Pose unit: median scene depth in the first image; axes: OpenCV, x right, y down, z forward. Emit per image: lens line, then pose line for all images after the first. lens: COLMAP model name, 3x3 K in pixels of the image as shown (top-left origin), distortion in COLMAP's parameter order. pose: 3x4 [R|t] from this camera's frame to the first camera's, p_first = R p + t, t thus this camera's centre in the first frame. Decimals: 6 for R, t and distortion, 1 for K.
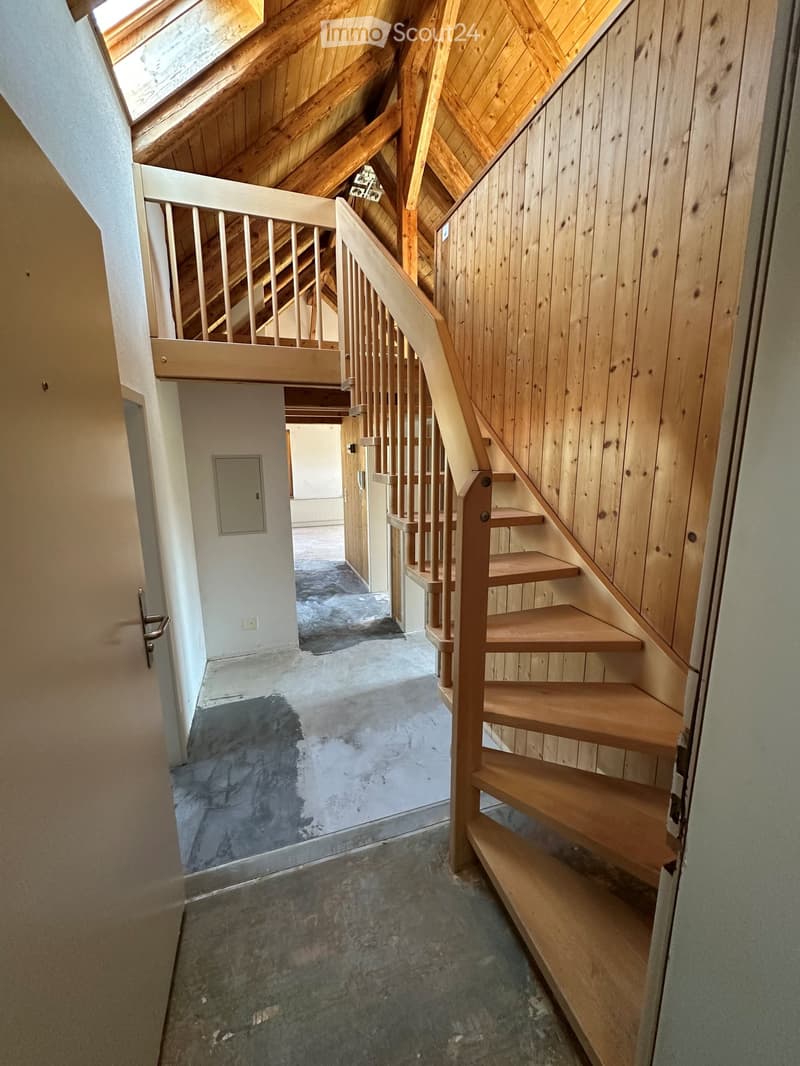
lens RADIAL K [[423.5, 0, 400.0], [0, 423.5, 533.0], [0, 0, 1]] dist [-0.002701, -0.000214]
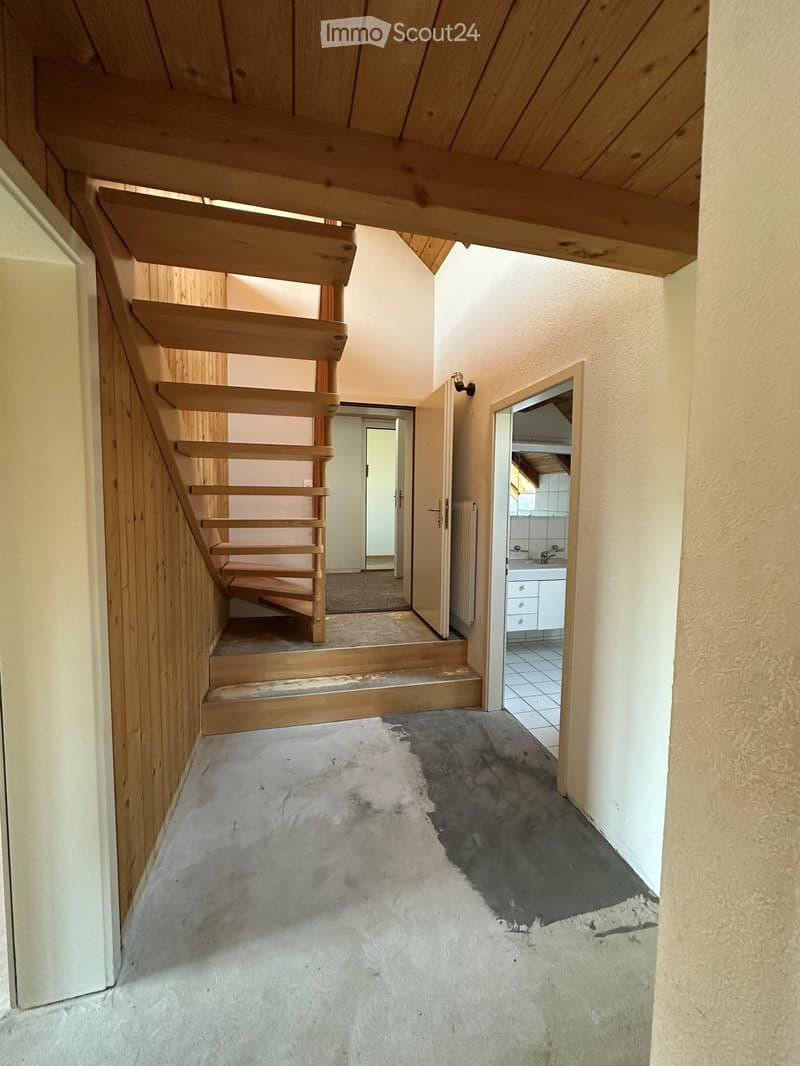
lens RADIAL K [[423.5, 0, 400.0], [0, 423.5, 533.0], [0, 0, 1]] dist [-0.002701, -0.000214]
pose [[-0.996154, -0.006631, 0.087371, -0.240893], [0.016020, 0.966542, 0.256007, -0.162694], [-0.086146, 0.256422, -0.962718, 1.572376]]
